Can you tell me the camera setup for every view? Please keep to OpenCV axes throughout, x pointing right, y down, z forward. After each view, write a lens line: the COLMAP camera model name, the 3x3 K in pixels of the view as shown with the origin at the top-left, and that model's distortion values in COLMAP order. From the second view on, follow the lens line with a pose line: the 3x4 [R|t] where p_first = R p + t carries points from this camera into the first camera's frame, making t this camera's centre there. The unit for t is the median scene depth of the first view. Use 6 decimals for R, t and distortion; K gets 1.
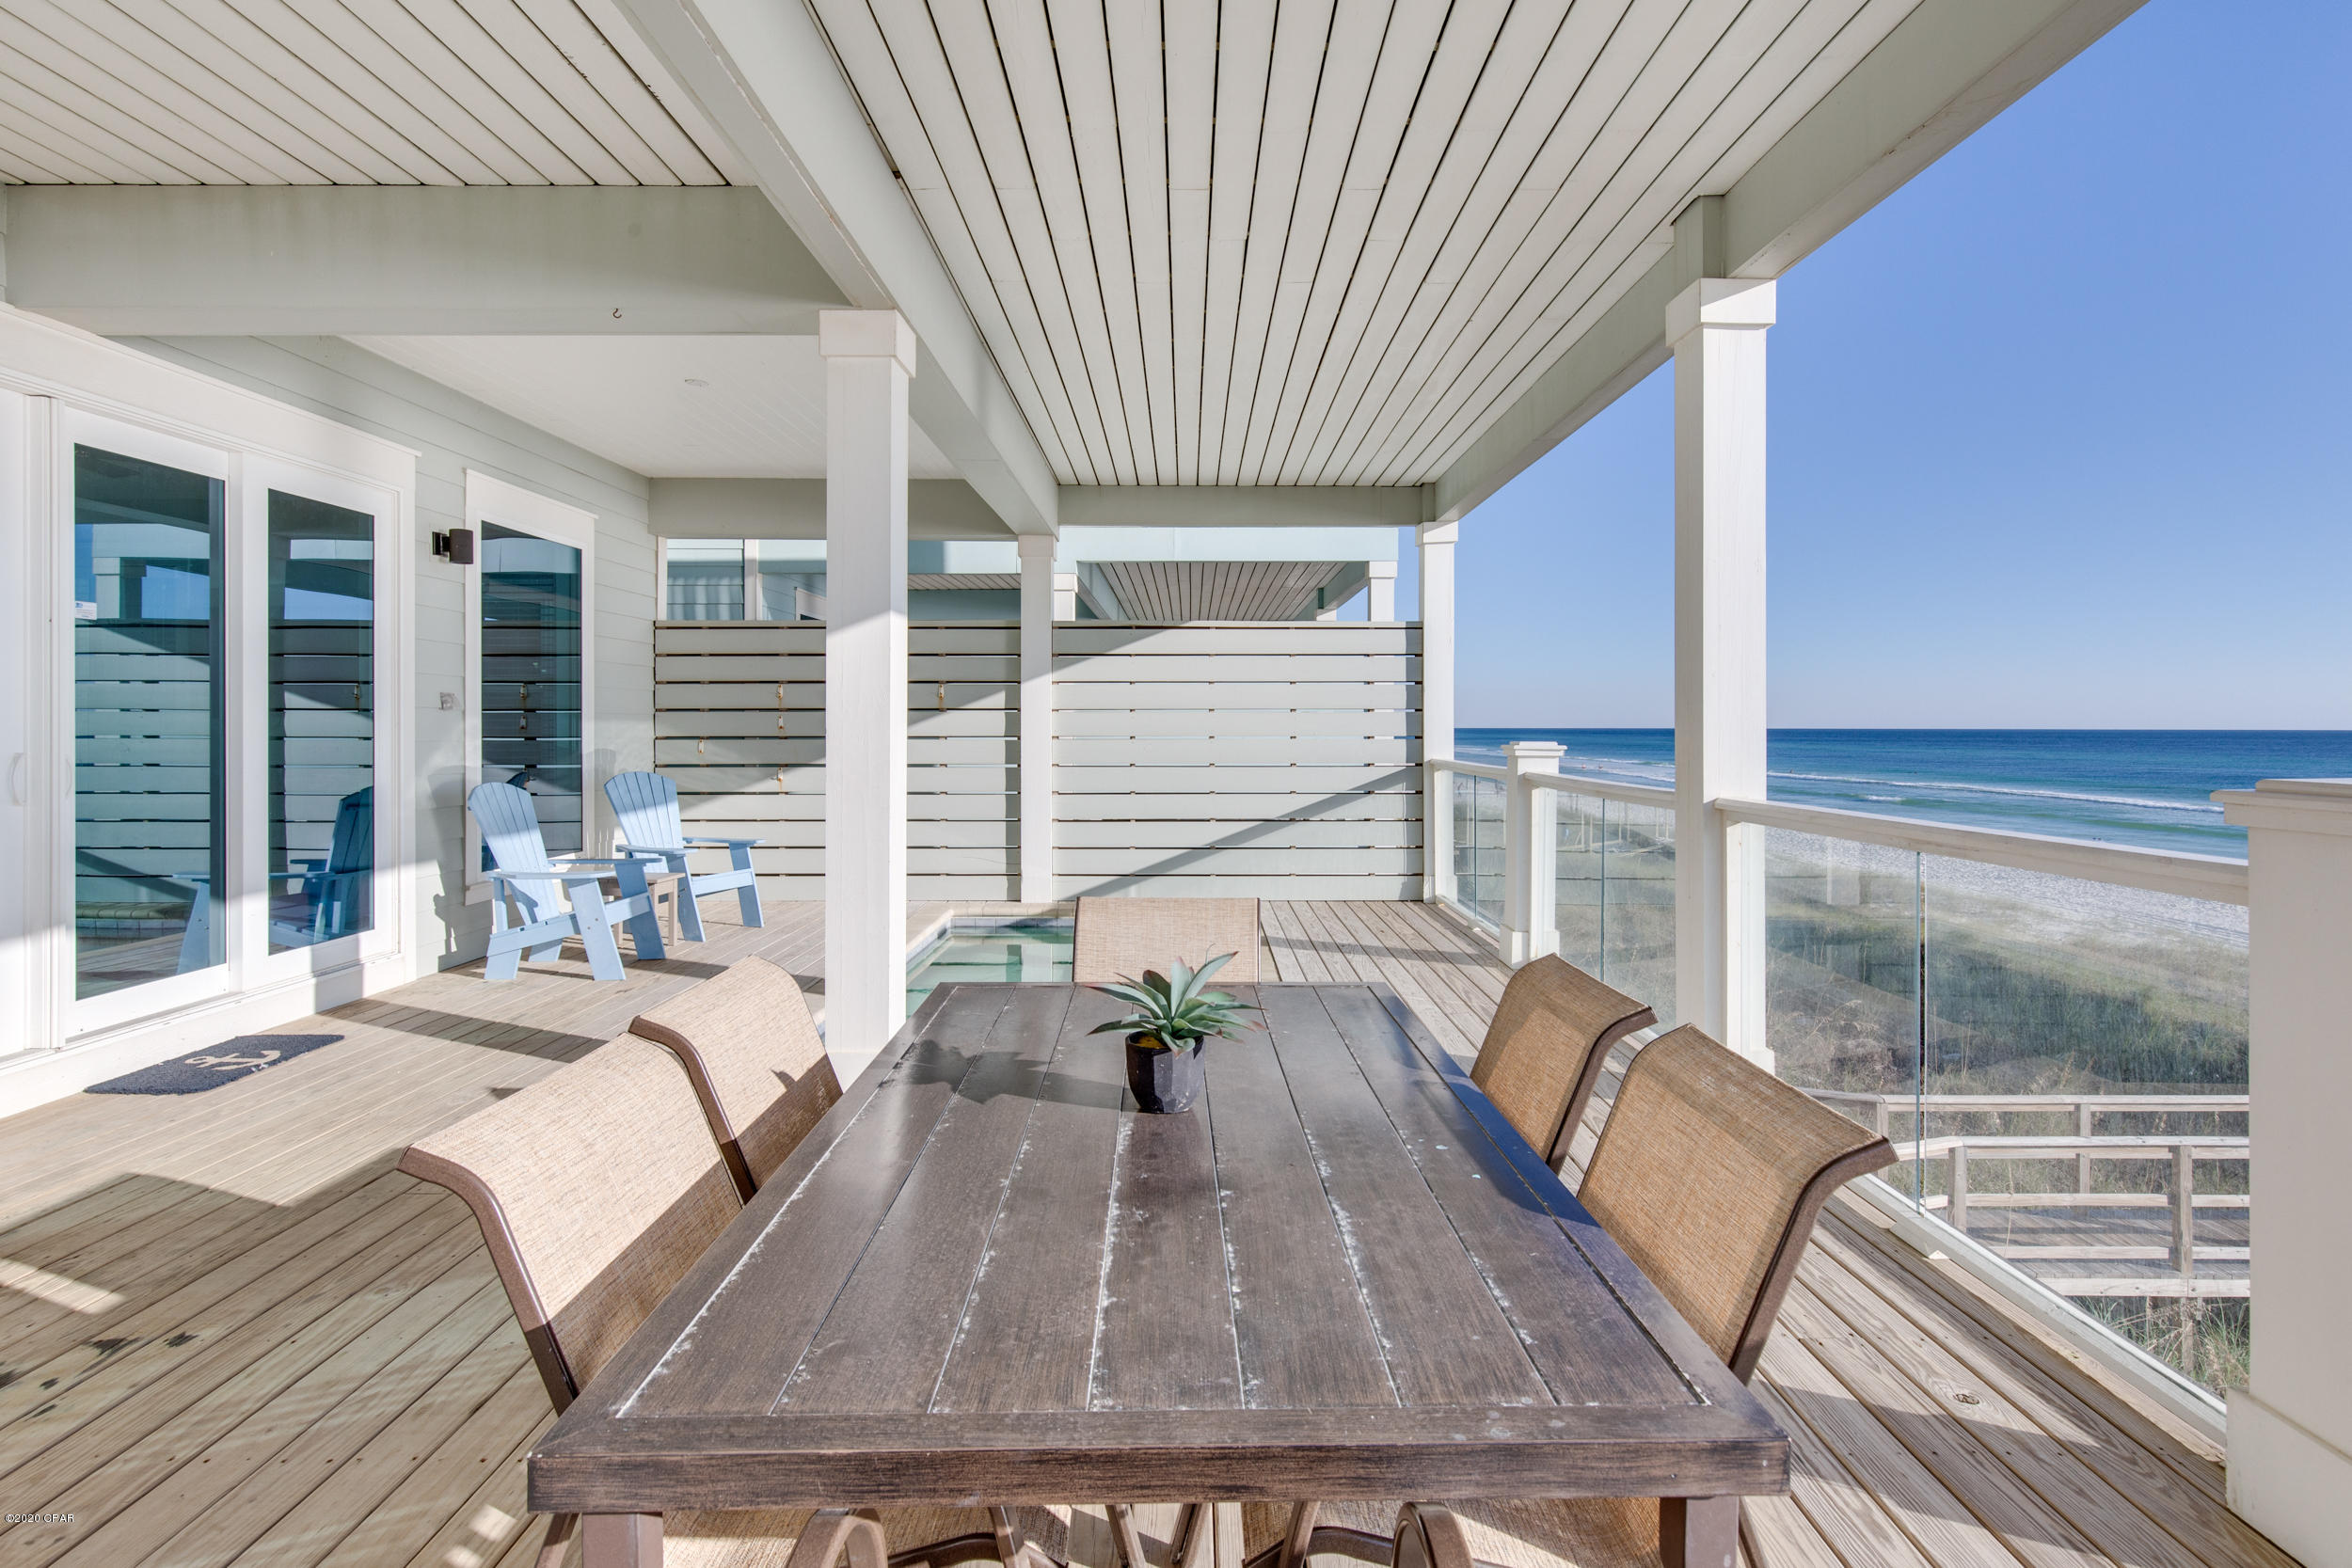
lens RADIAL K [[1140.0, 0, 1176.3], [0, 1140.0, 738.8], [0, 0, 1]] dist [0.006007, -0.000885]
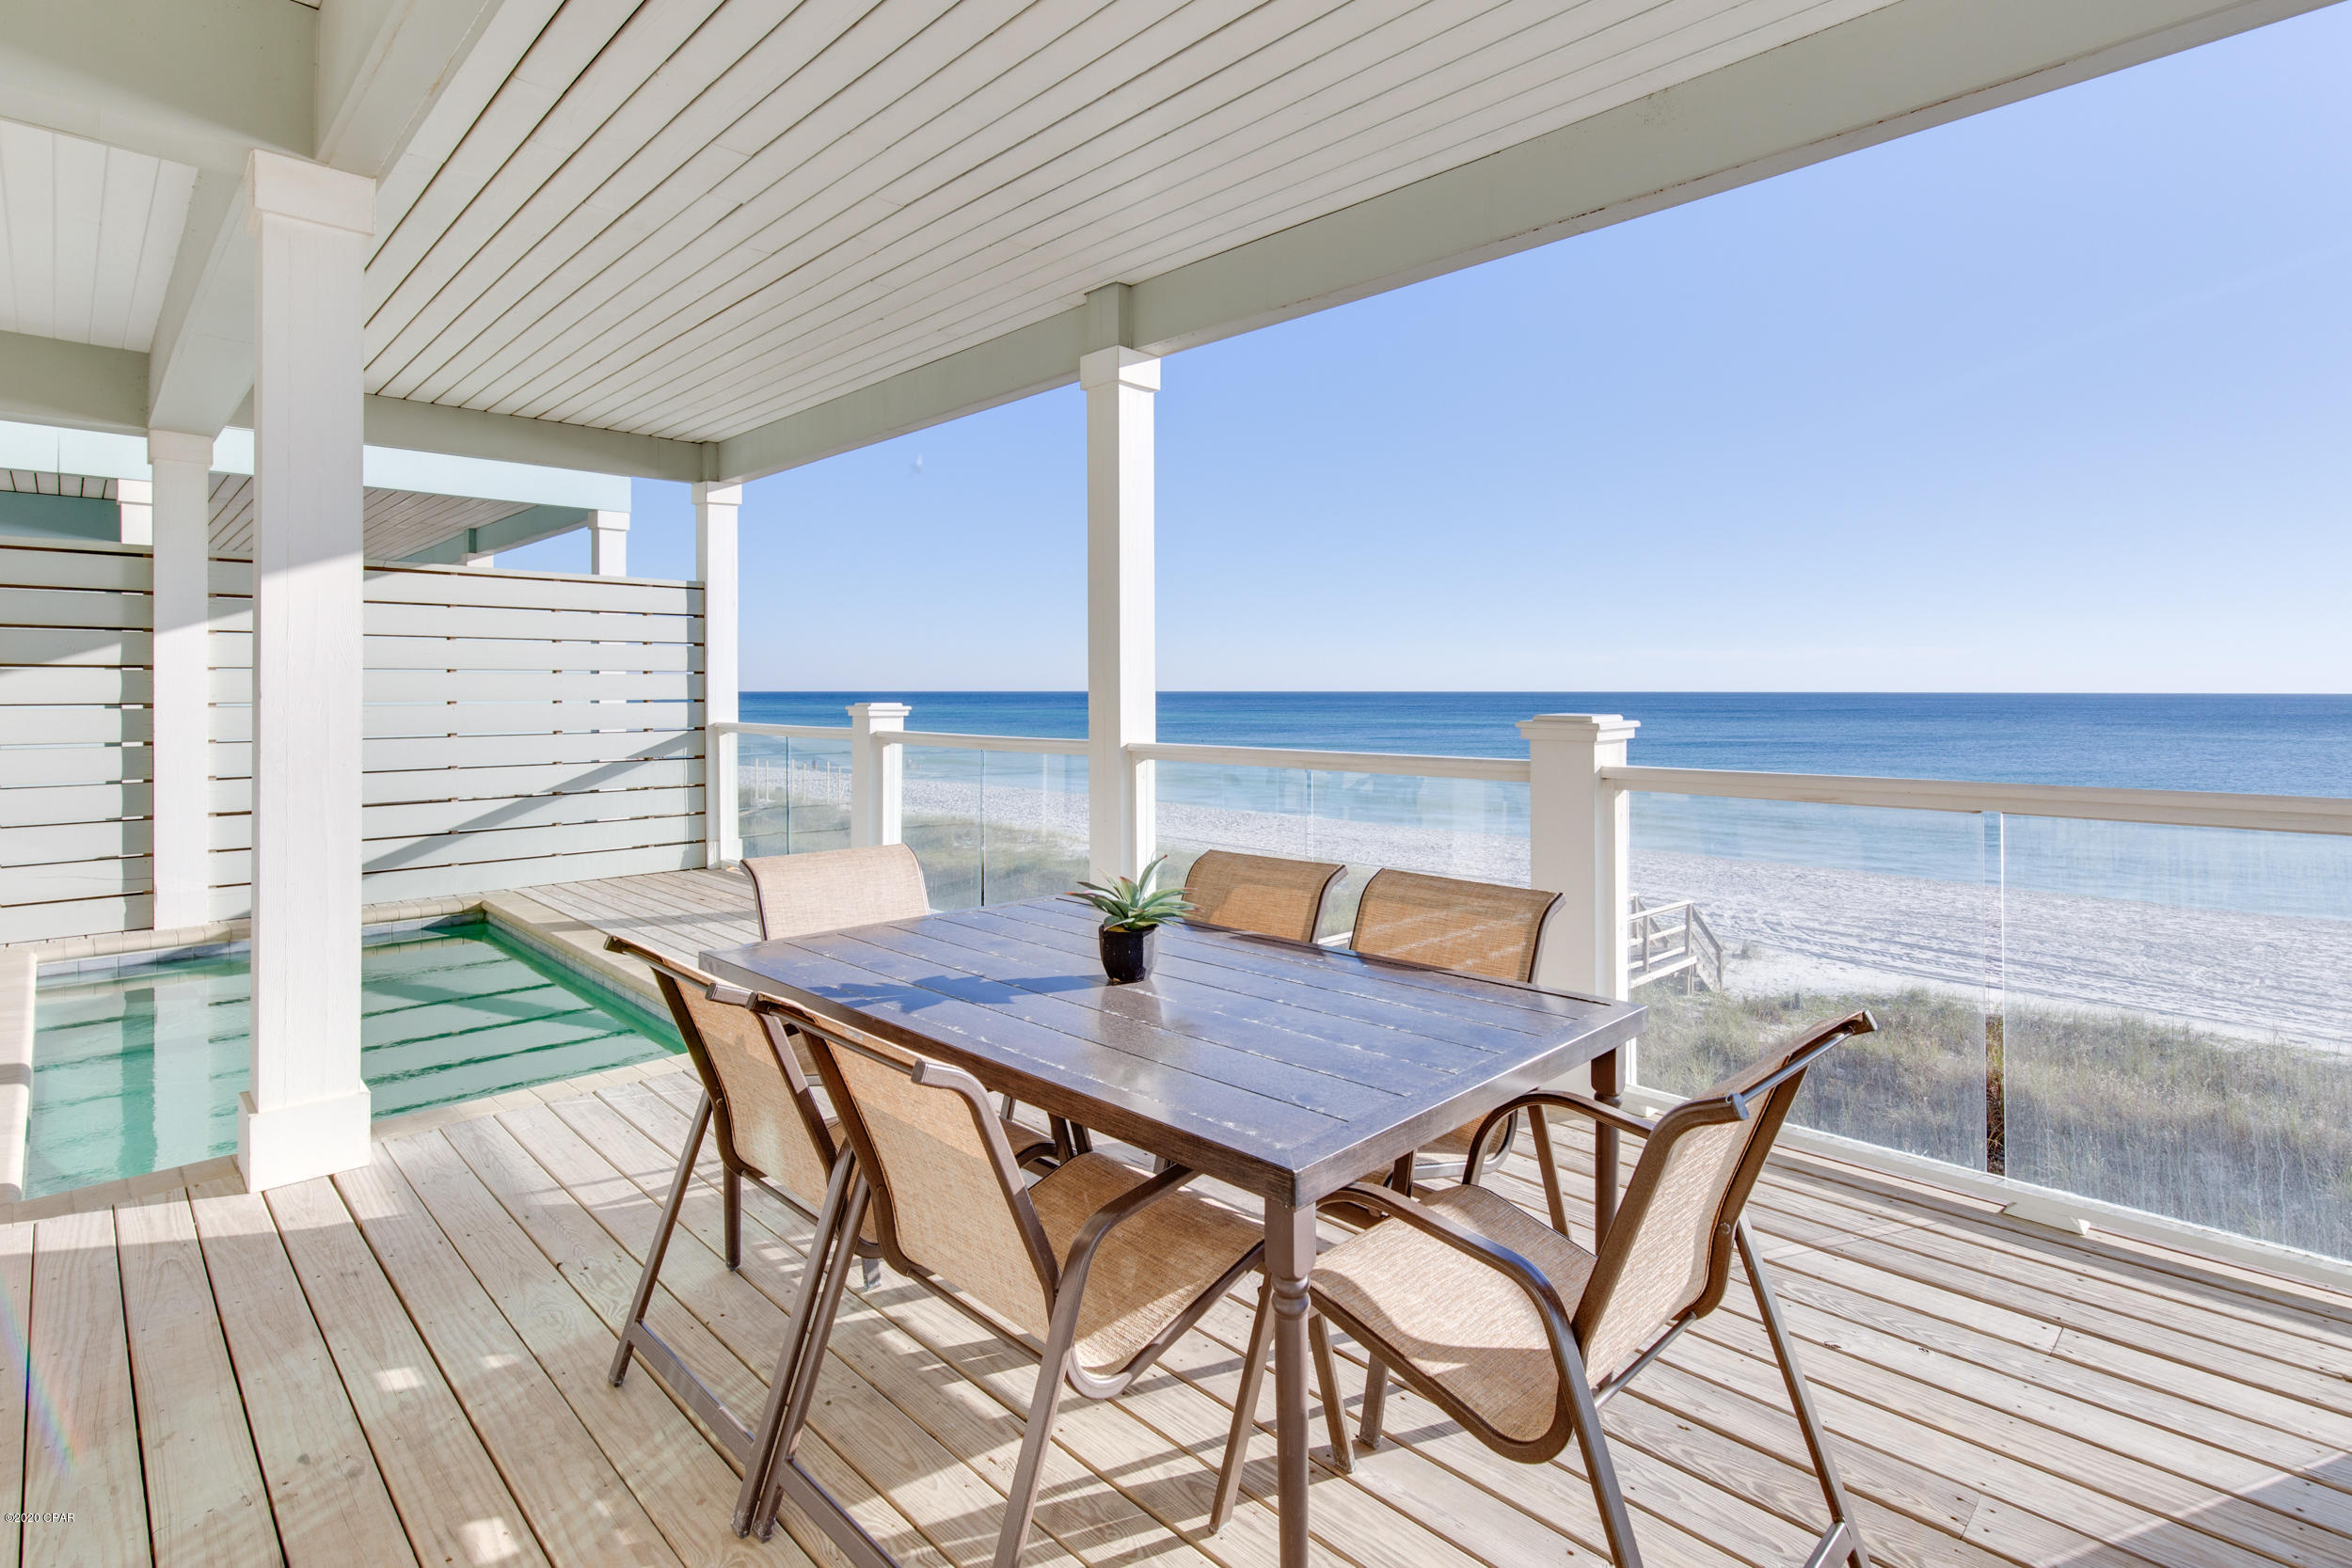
lens RADIAL K [[1140.0, 0, 1200.3], [0, 1140.0, 703.6], [0, 0, 1]] dist [0.006007, -0.000885]
pose [[0.714693, -0.010973, 0.699352, -0.169578], [0.009822, 0.999936, 0.005652, 0.000050], [-0.699370, 0.002830, 0.714755, 0.001181]]
